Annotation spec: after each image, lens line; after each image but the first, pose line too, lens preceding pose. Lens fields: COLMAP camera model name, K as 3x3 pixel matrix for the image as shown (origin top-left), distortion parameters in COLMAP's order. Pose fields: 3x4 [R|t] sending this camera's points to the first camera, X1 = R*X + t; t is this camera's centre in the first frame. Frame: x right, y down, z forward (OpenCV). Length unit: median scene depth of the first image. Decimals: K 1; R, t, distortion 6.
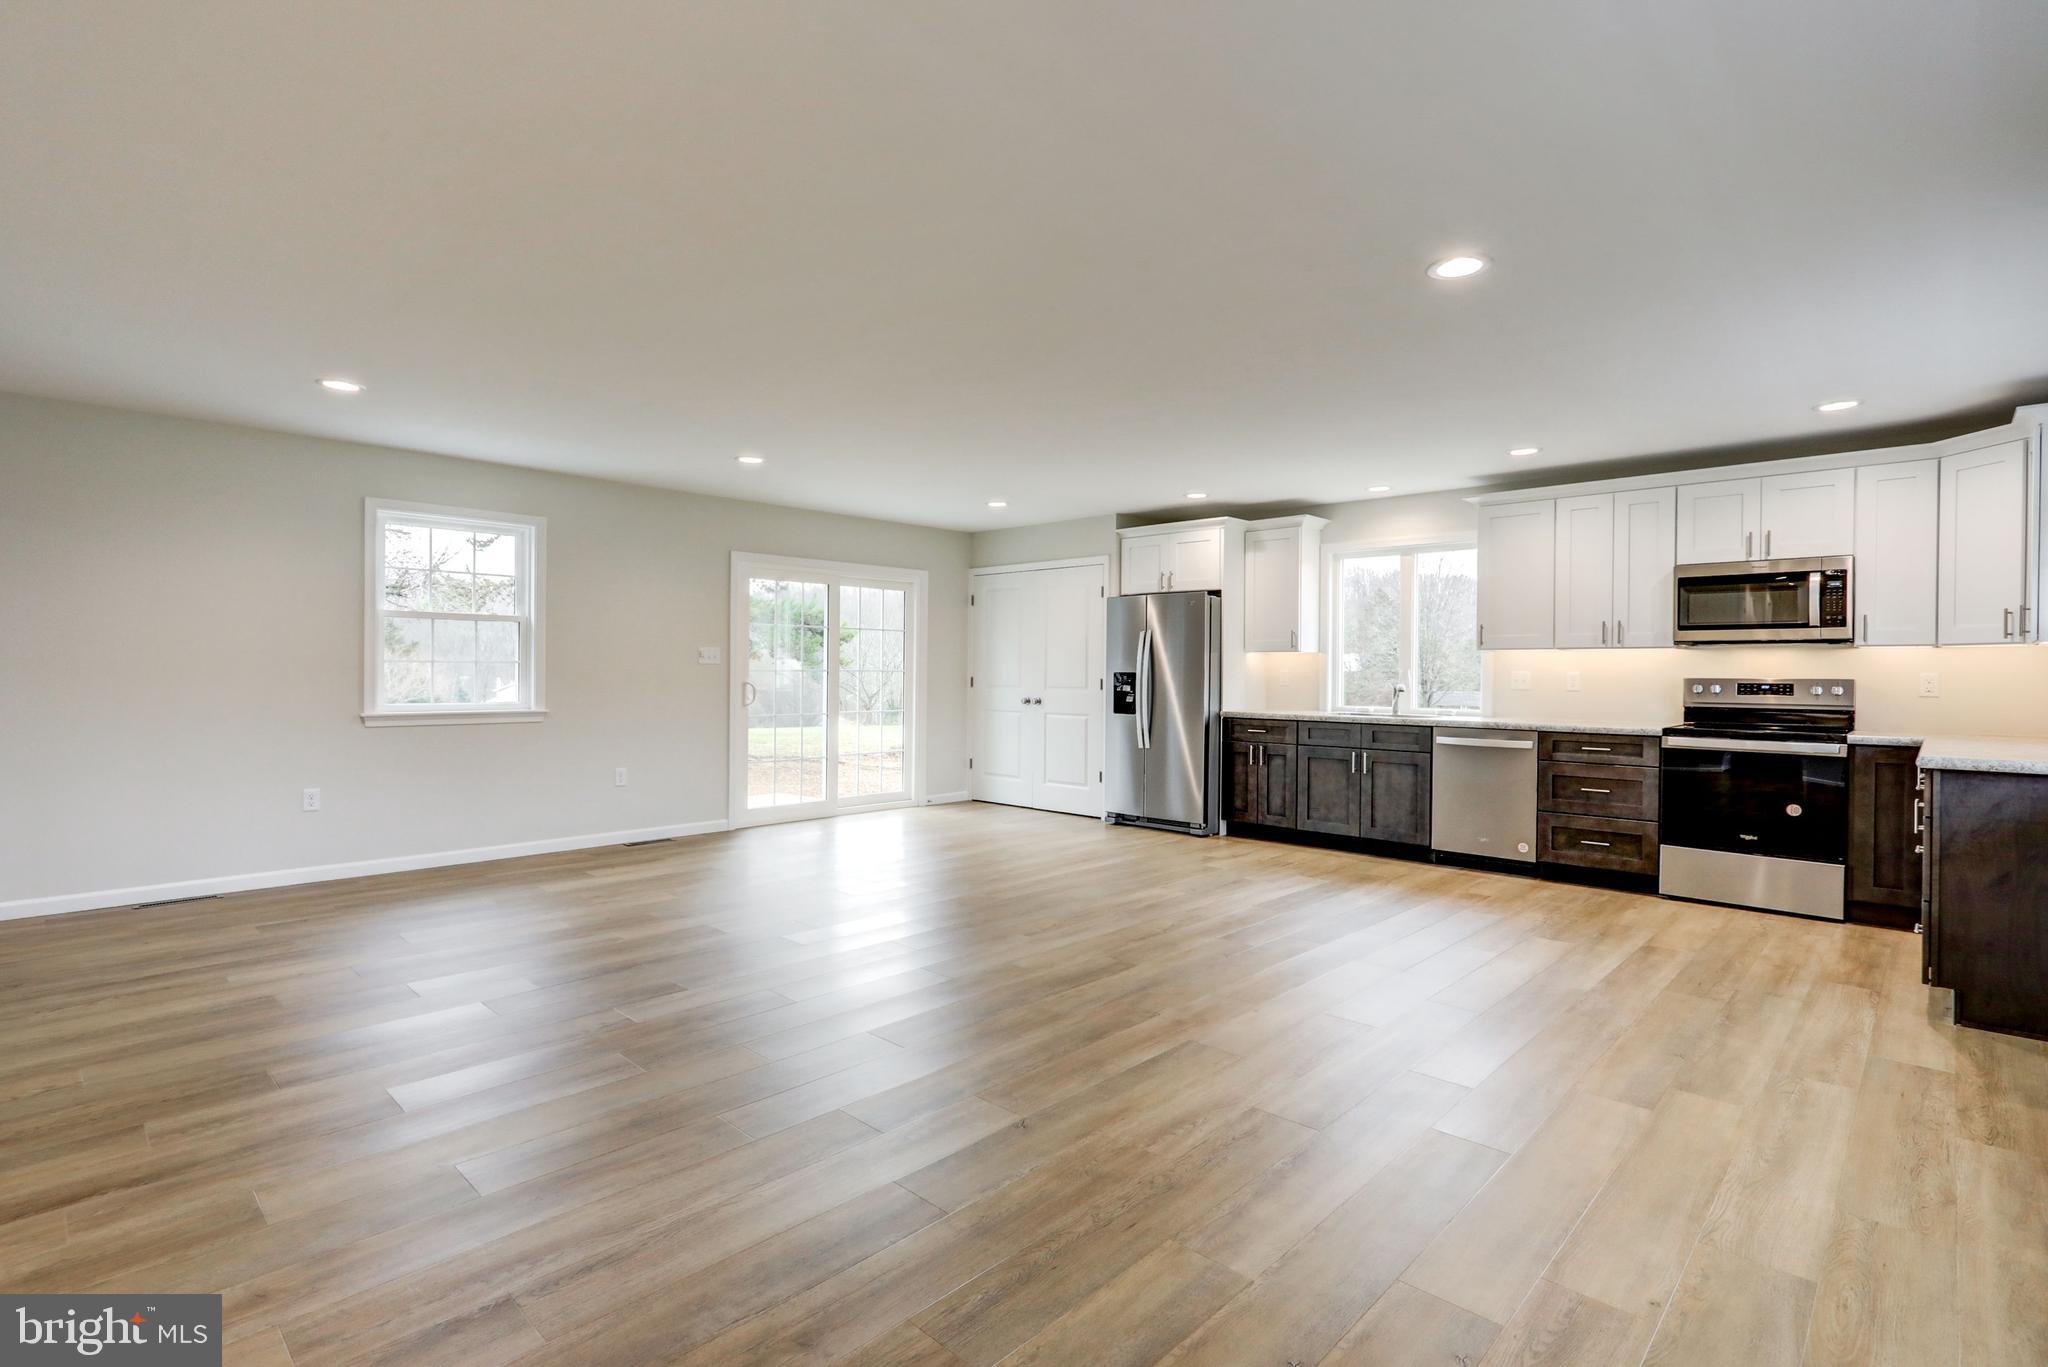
lens RADIAL K [[971.2, 0, 1025.5], [0, 971.2, 676.5], [0, 0, 1]] dist [-0.005786, 0.001869]
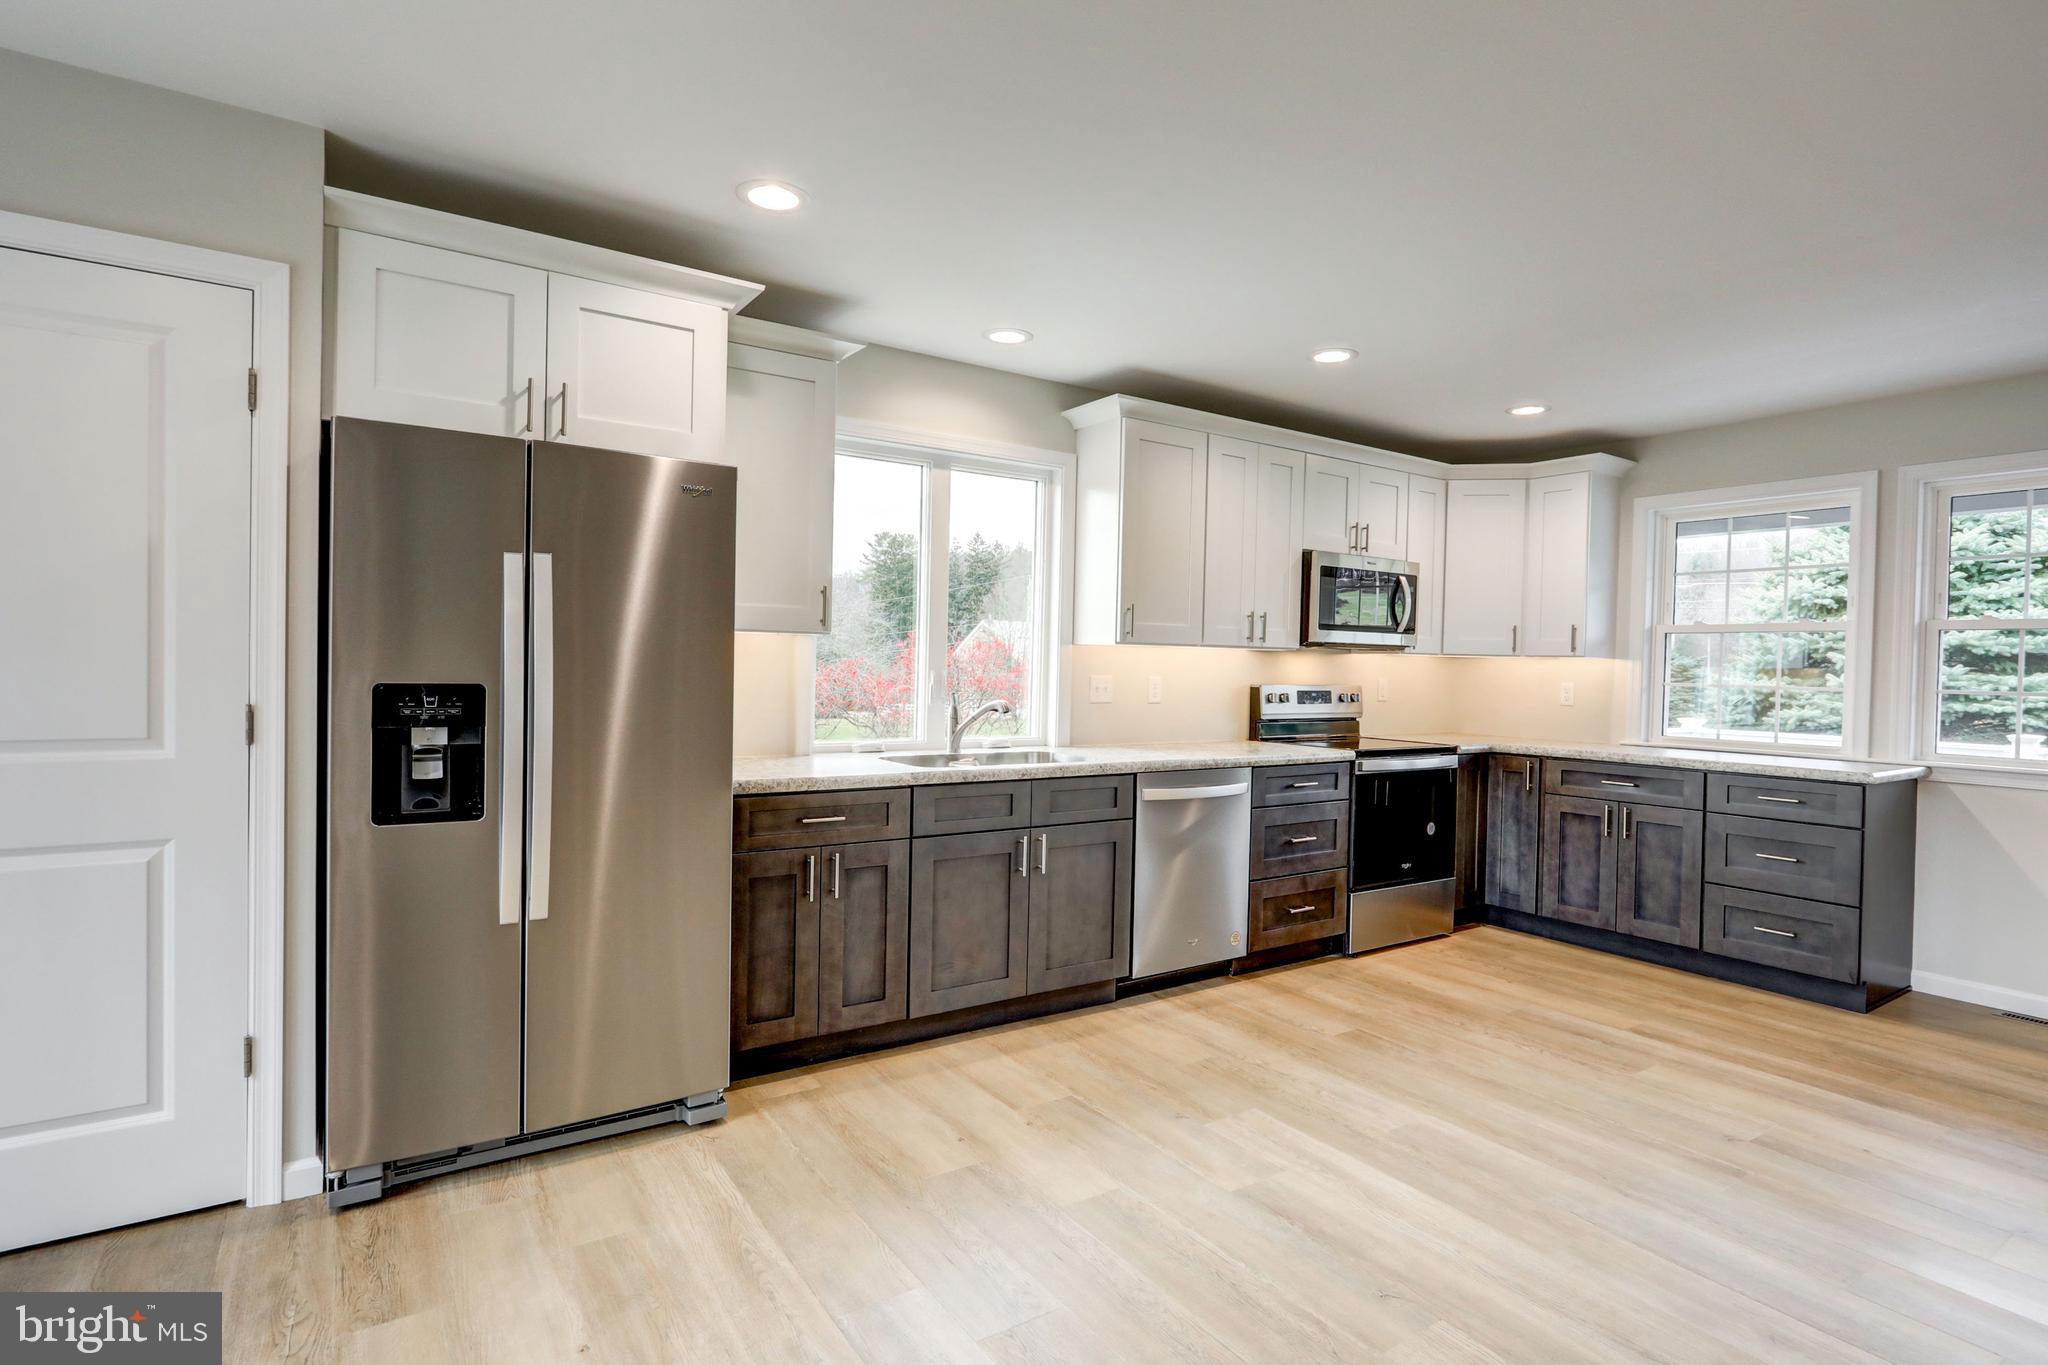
lens RADIAL K [[1022.0, 0, 1024.0], [0, 1022.0, 682.5], [0, 0, 1]] dist [-0.013621, 0.000185]
pose [[0.218161, -0.020546, 0.975697, -0.200870], [-0.012180, 0.999643, 0.023773, -0.017690], [-0.975837, -0.017070, 0.217833, 0.932724]]
